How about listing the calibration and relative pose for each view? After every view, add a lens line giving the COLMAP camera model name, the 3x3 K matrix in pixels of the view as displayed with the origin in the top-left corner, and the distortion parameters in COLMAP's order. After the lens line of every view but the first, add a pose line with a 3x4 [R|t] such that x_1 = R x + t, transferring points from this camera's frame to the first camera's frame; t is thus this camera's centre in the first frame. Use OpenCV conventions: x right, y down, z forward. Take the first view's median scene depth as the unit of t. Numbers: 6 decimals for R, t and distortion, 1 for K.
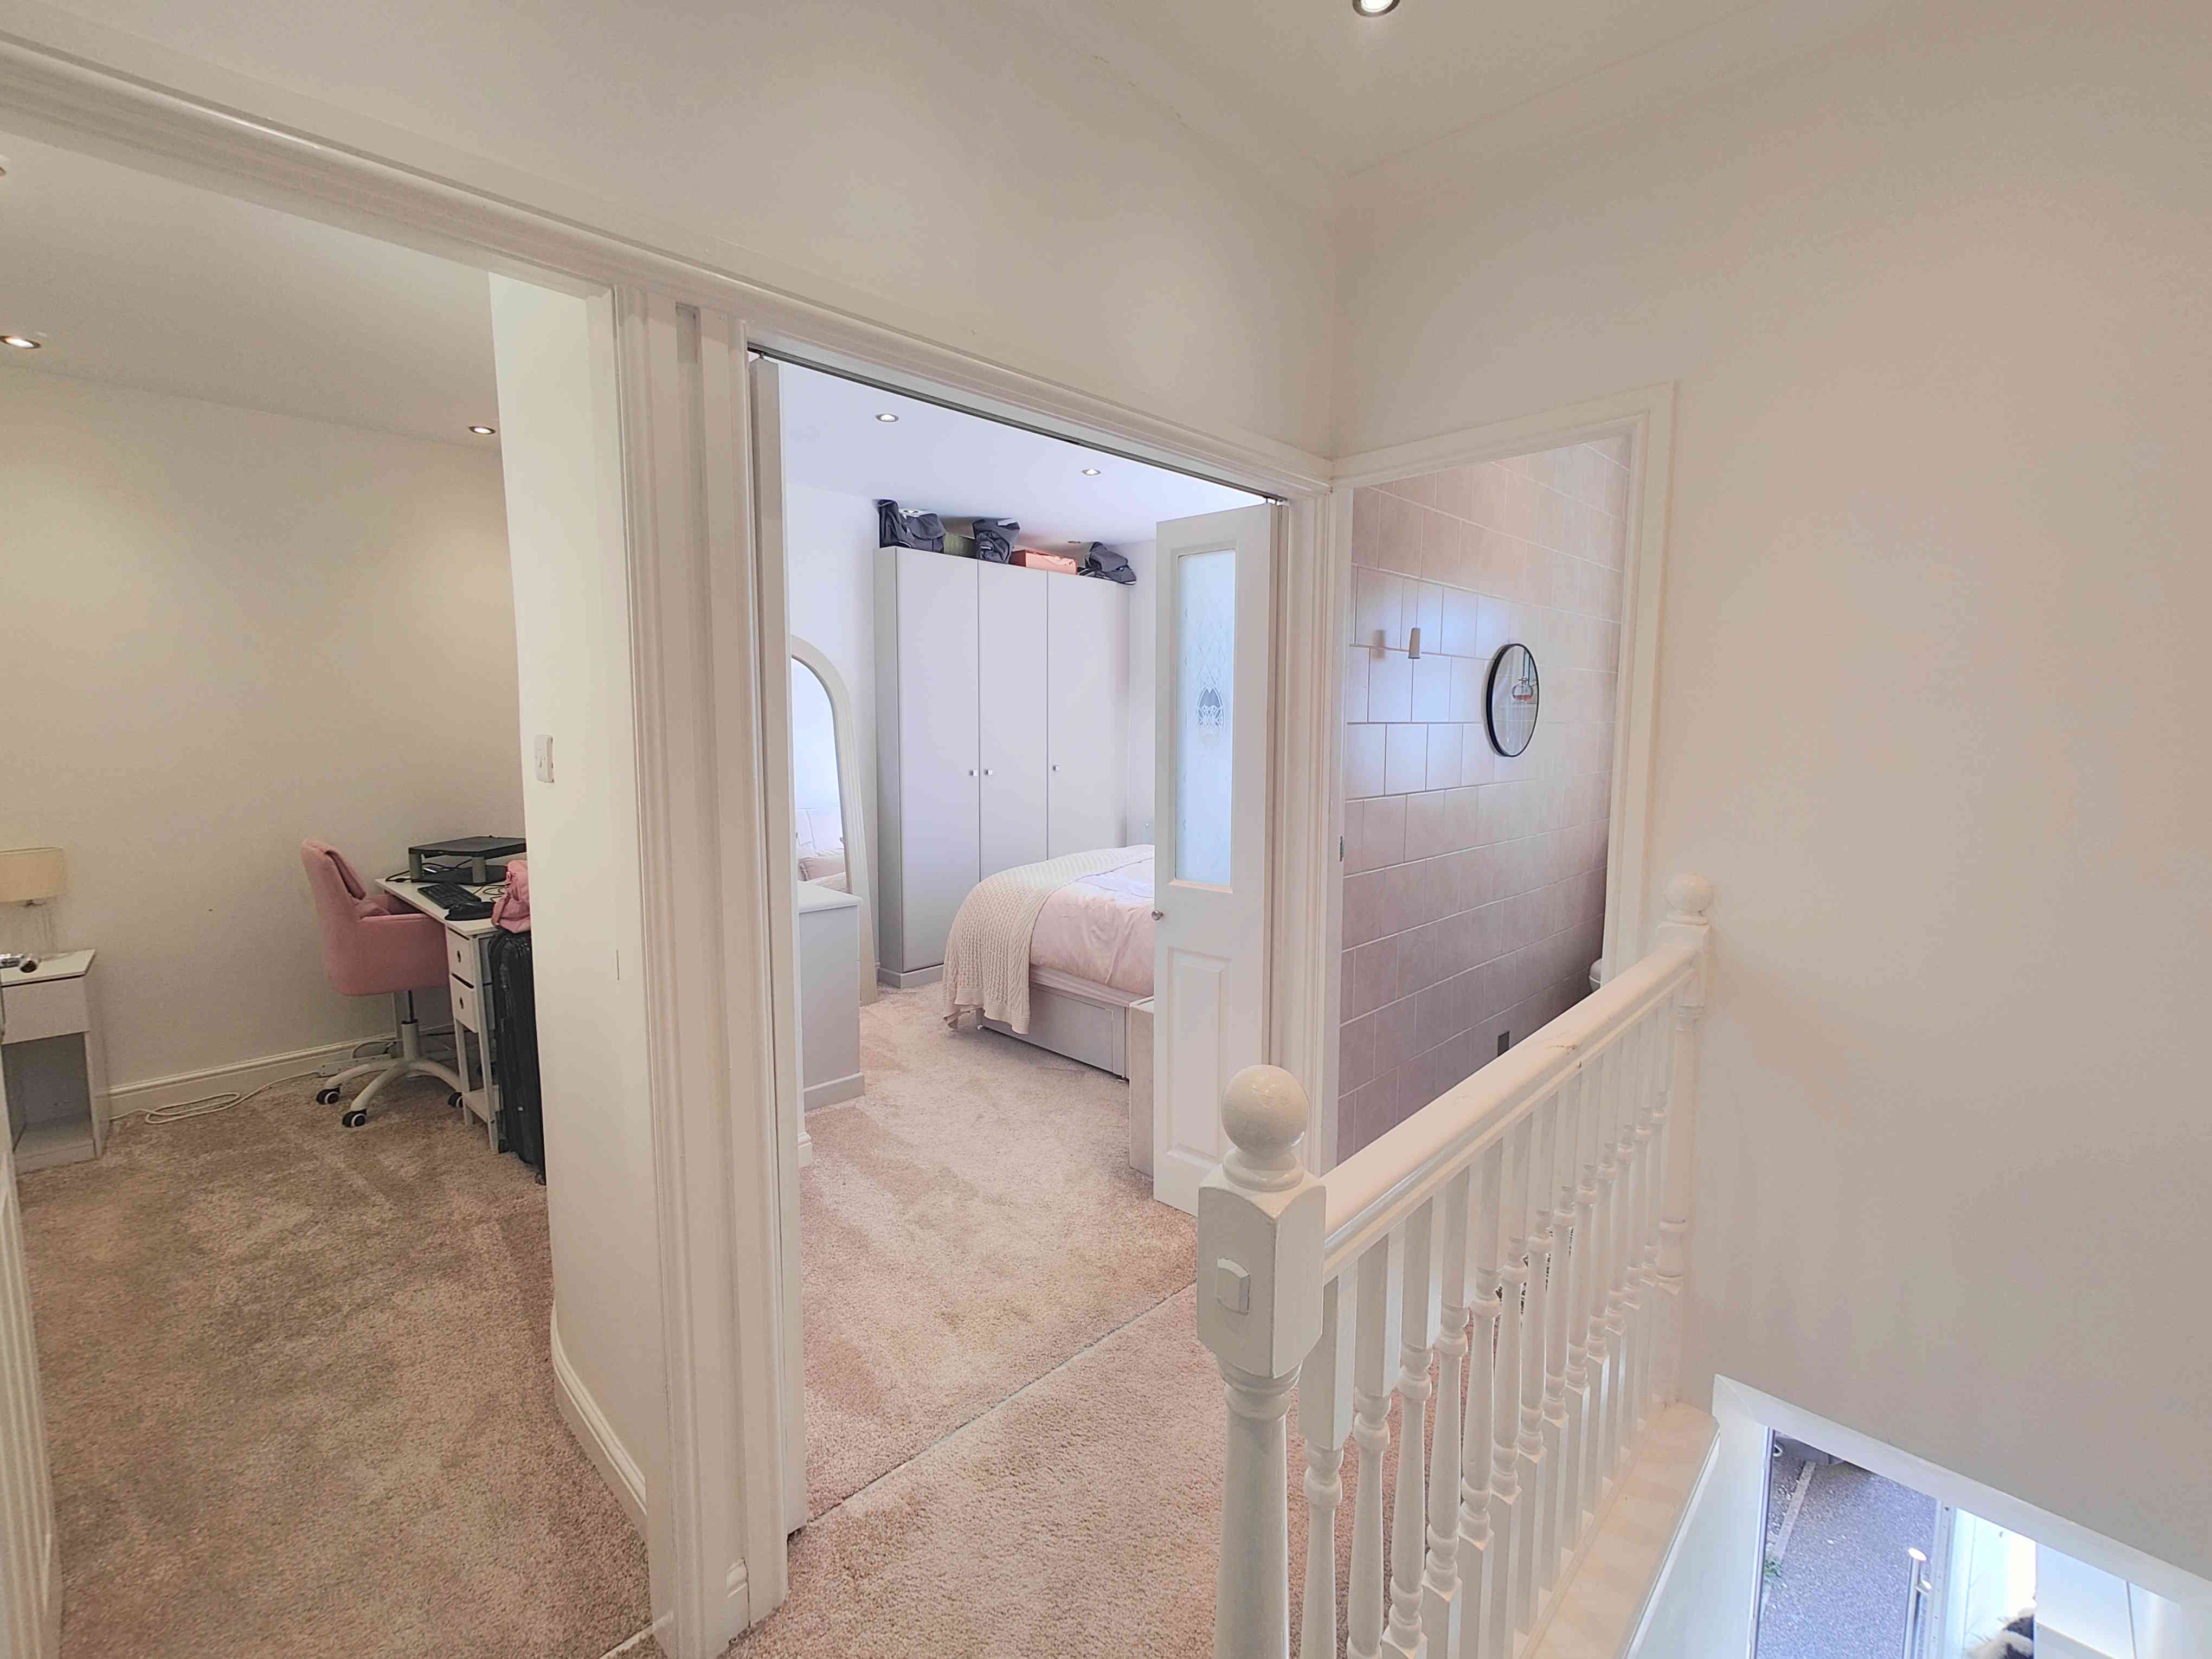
lens RADIAL K [[971.7, 0, 1108.1], [0, 971.7, 813.9], [0, 0, 1]] dist [0.003845, 0.000580]
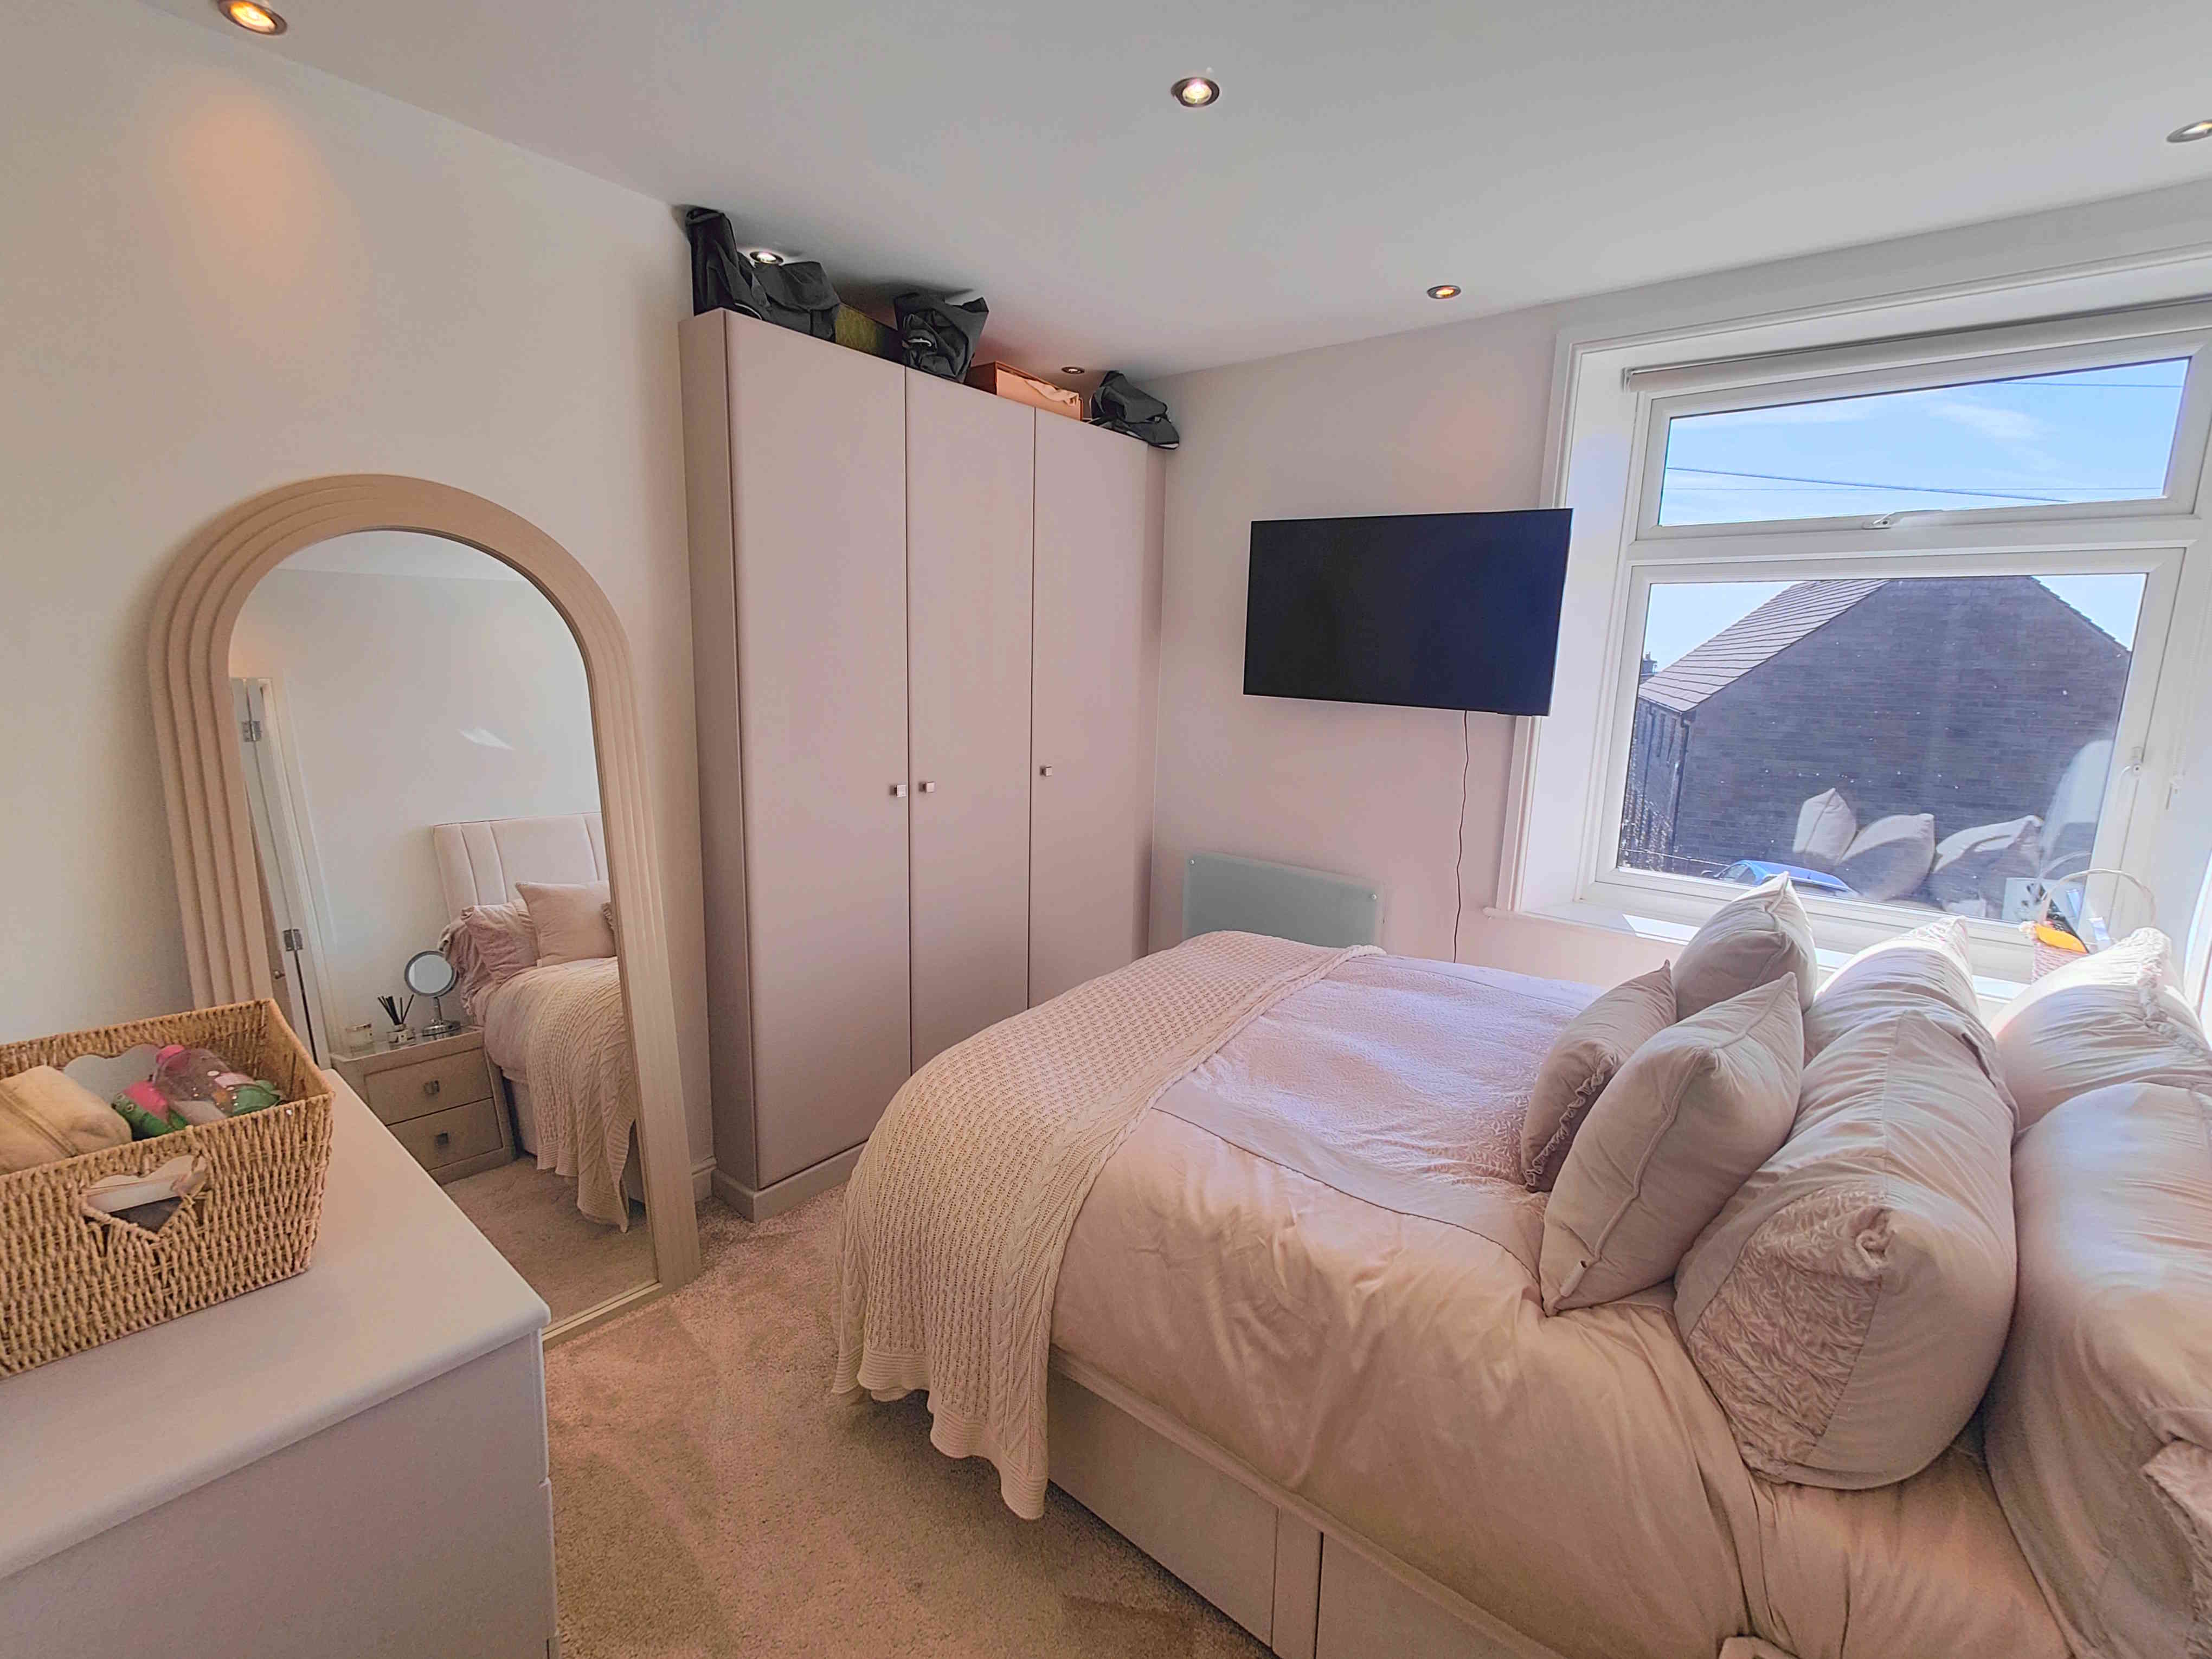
lens RADIAL K [[962.5, 0, 1098.0], [0, 962.5, 818.0], [0, 0, 1]] dist [-0.000714, -0.000004]
pose [[0.997281, 0.006411, 0.073411, -0.077080], [-0.011680, 0.997367, 0.071574, -0.072460], [-0.072759, -0.072237, 0.994730, 0.530961]]
